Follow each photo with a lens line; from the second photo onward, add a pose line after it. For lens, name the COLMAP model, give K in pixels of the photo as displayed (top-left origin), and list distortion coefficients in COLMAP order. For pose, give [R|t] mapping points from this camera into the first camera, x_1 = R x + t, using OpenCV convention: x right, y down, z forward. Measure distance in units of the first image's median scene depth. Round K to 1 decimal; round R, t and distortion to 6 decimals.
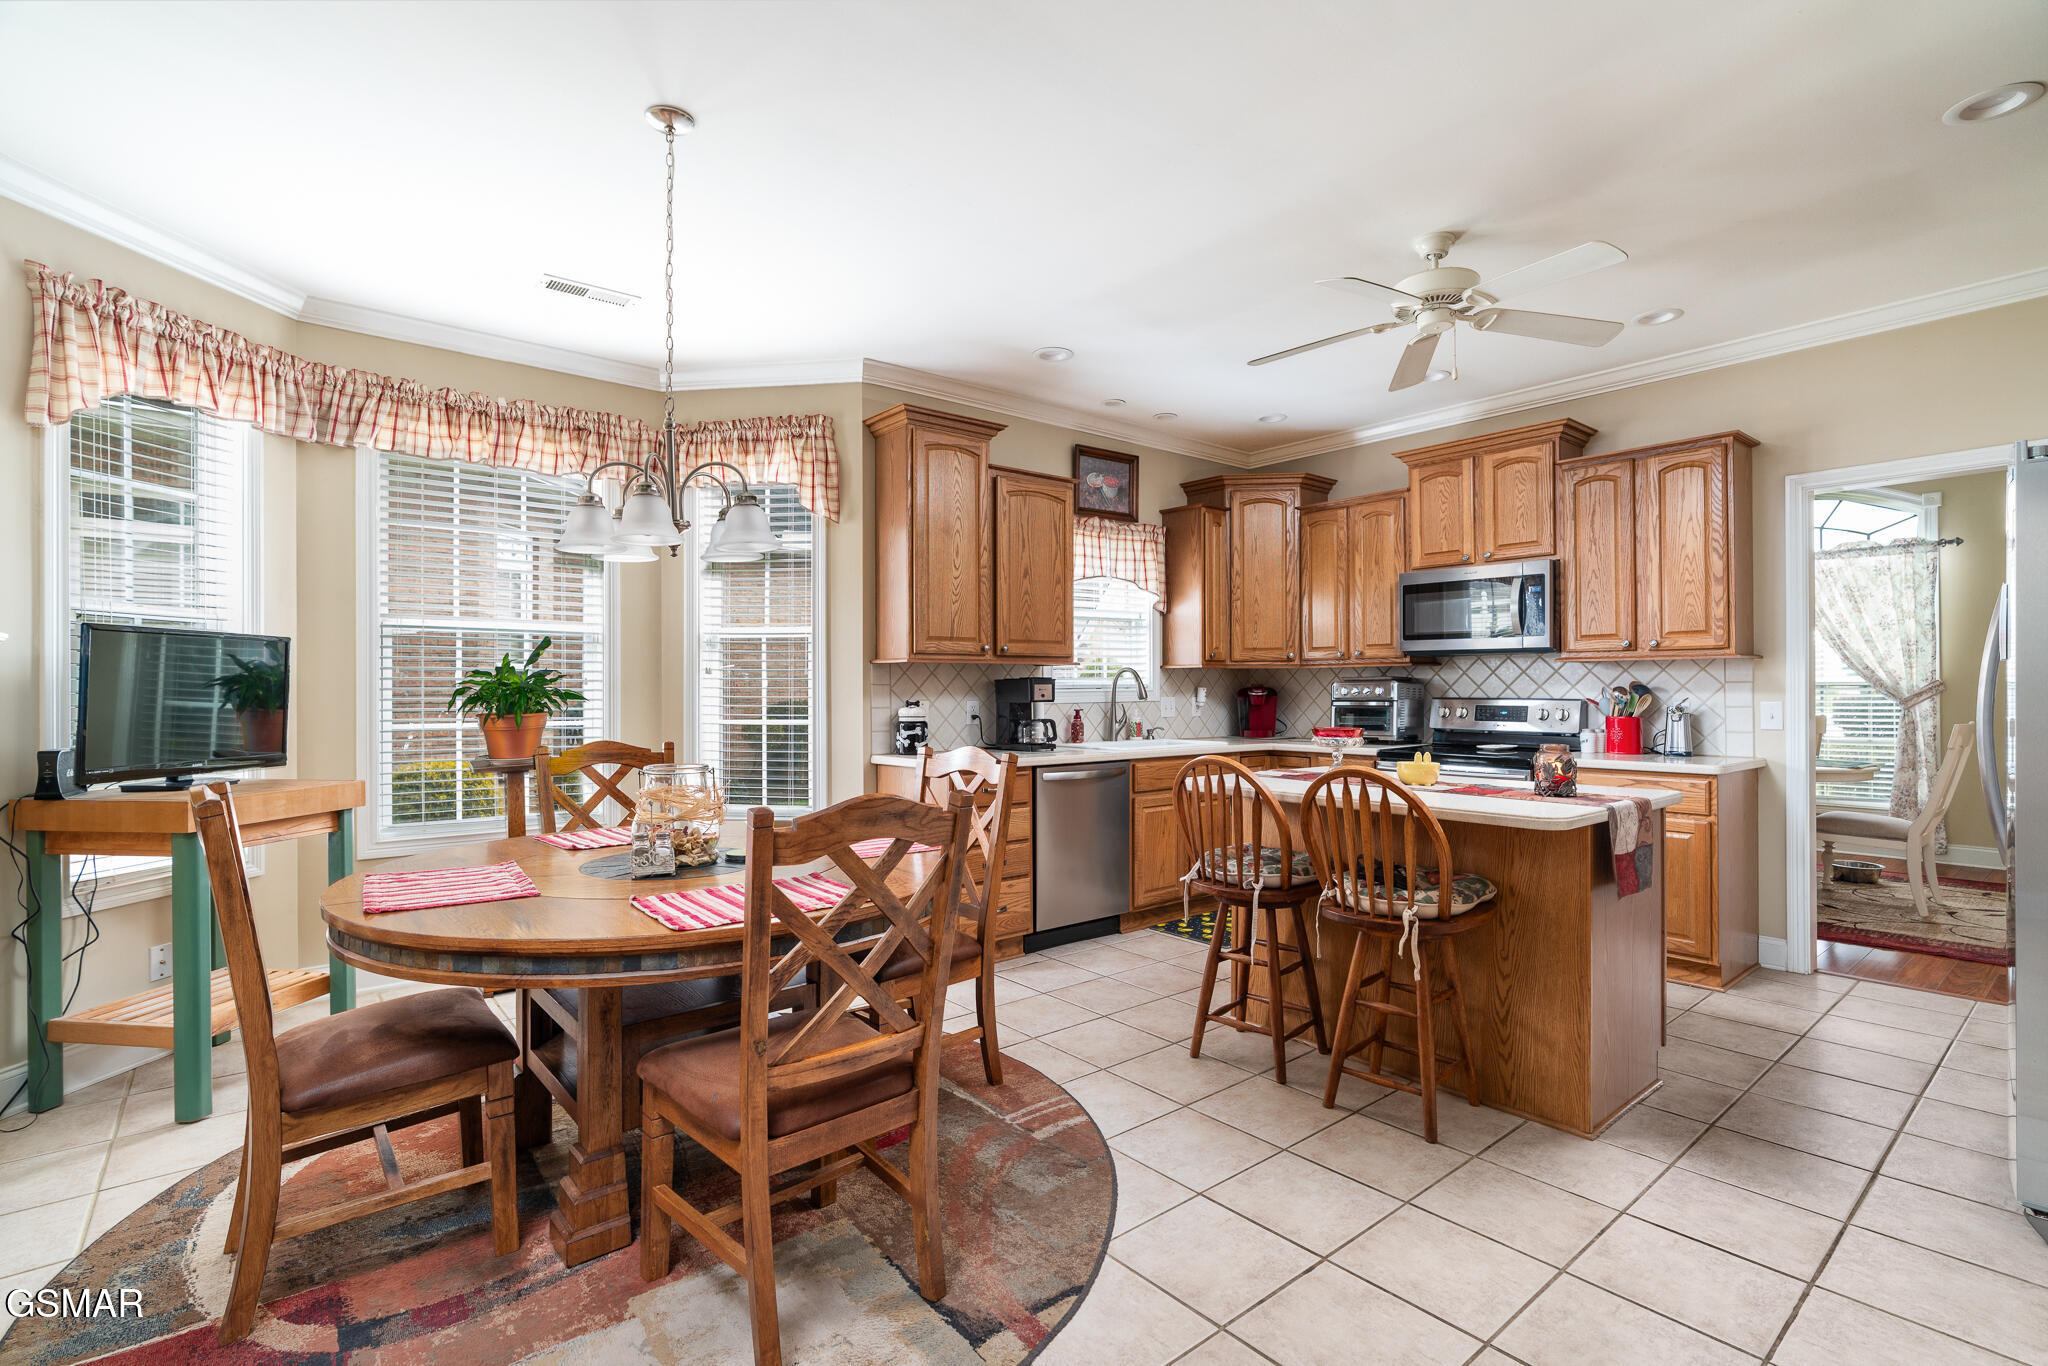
lens RADIAL K [[964.8, 0, 1026.9], [0, 964.8, 685.9], [0, 0, 1]] dist [-0.000849, 0.000114]
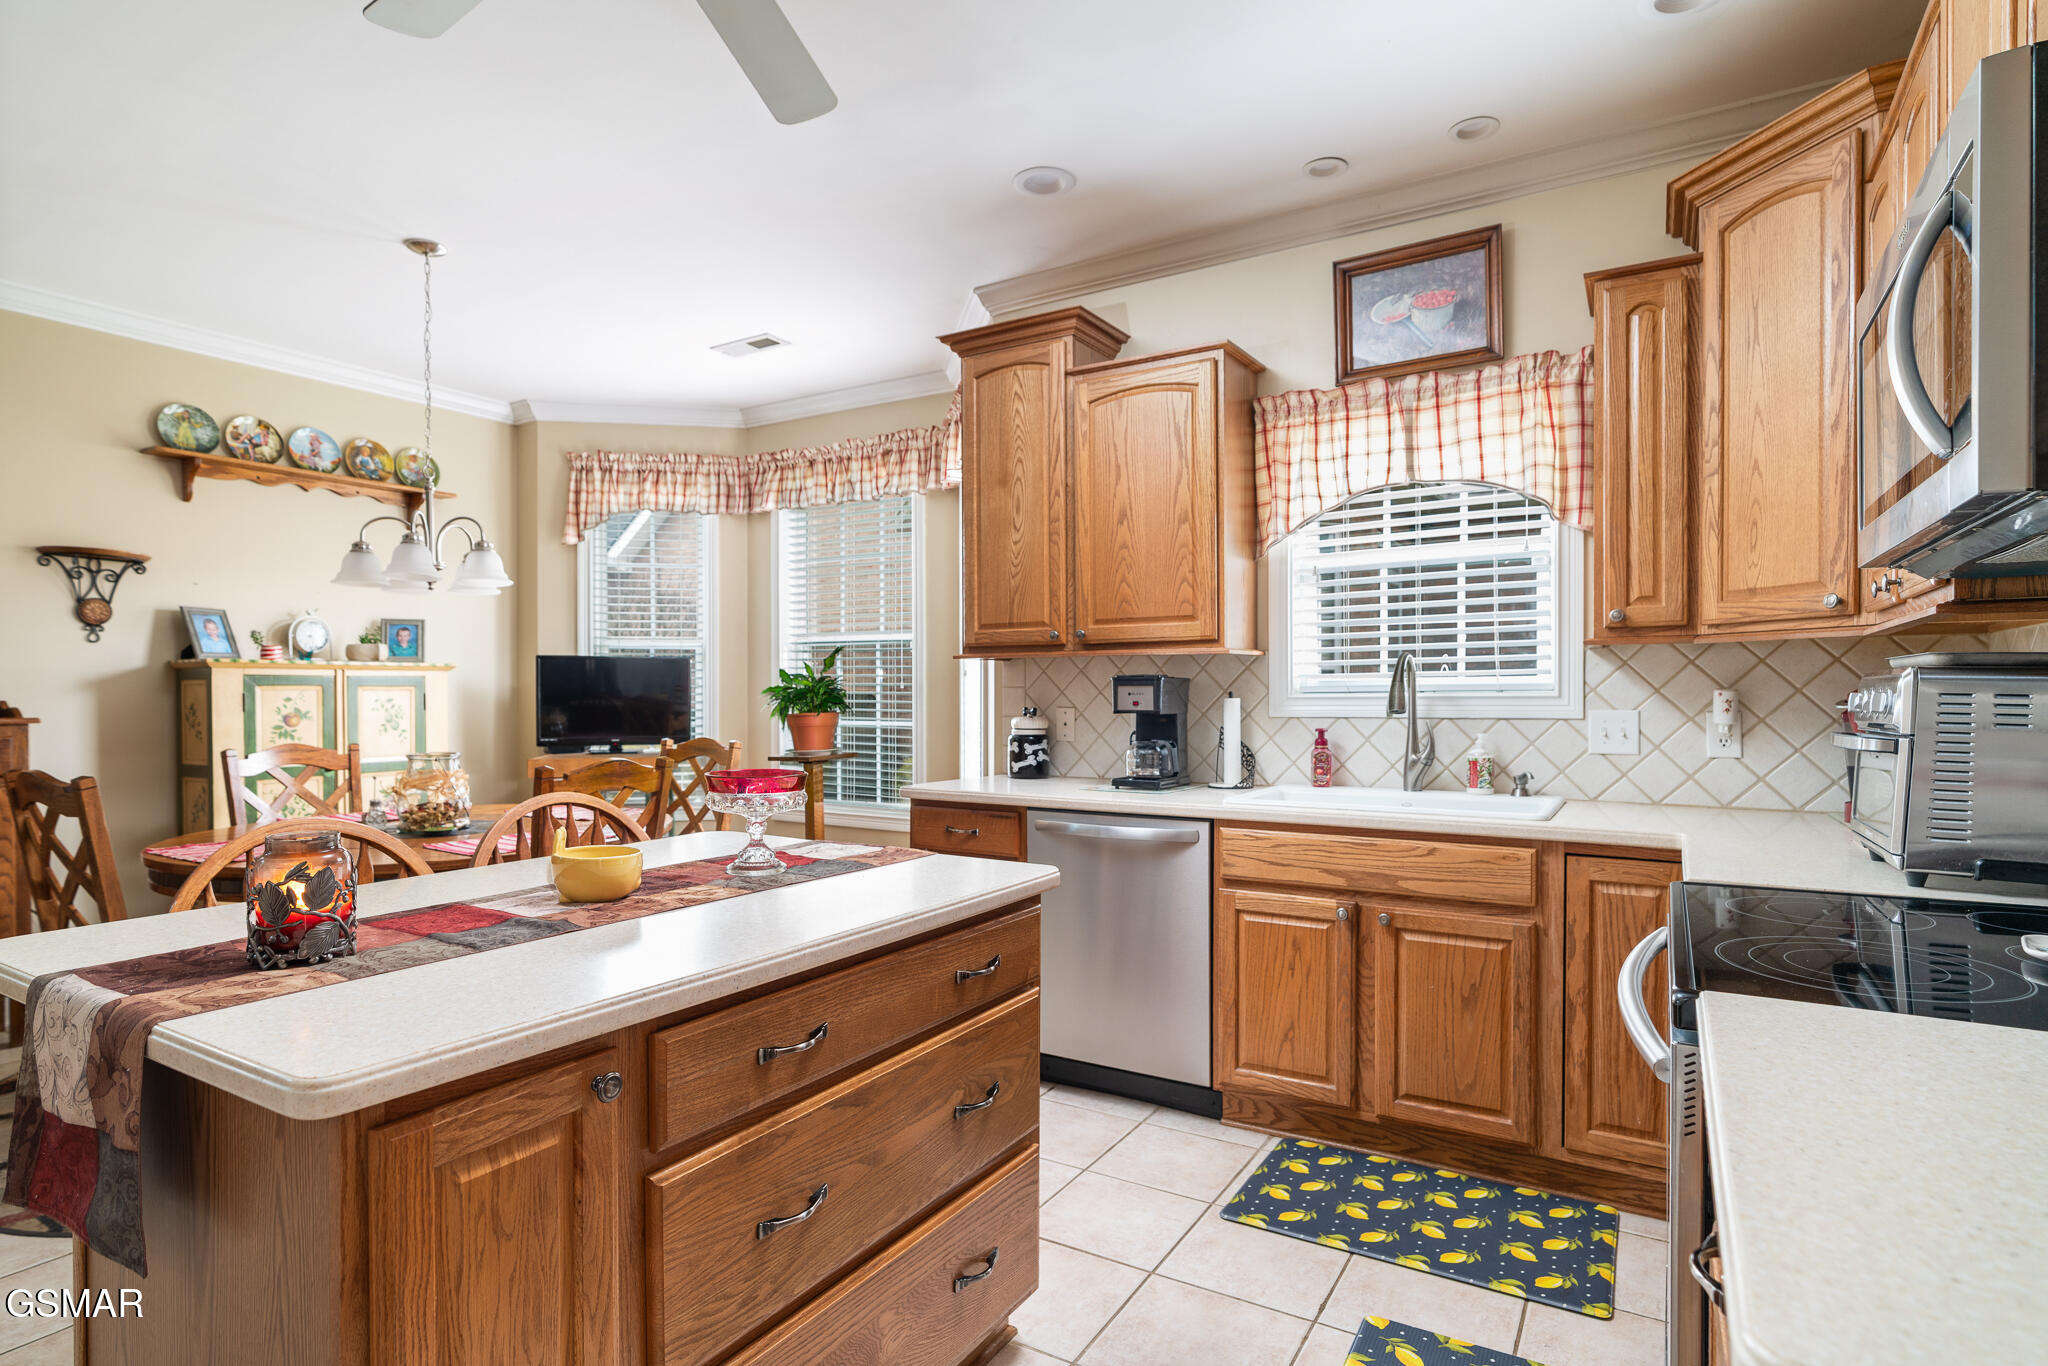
lens RADIAL K [[1047.4, 0, 1029.7], [0, 1047.4, 693.4], [0, 0, 1]] dist [0.000503, 0.000030]
pose [[0.326153, 0.001747, -0.945315, 0.640198], [0.001566, 0.999996, 0.002389, 0.001673], [0.945316, -0.002260, 0.326149, 0.696620]]
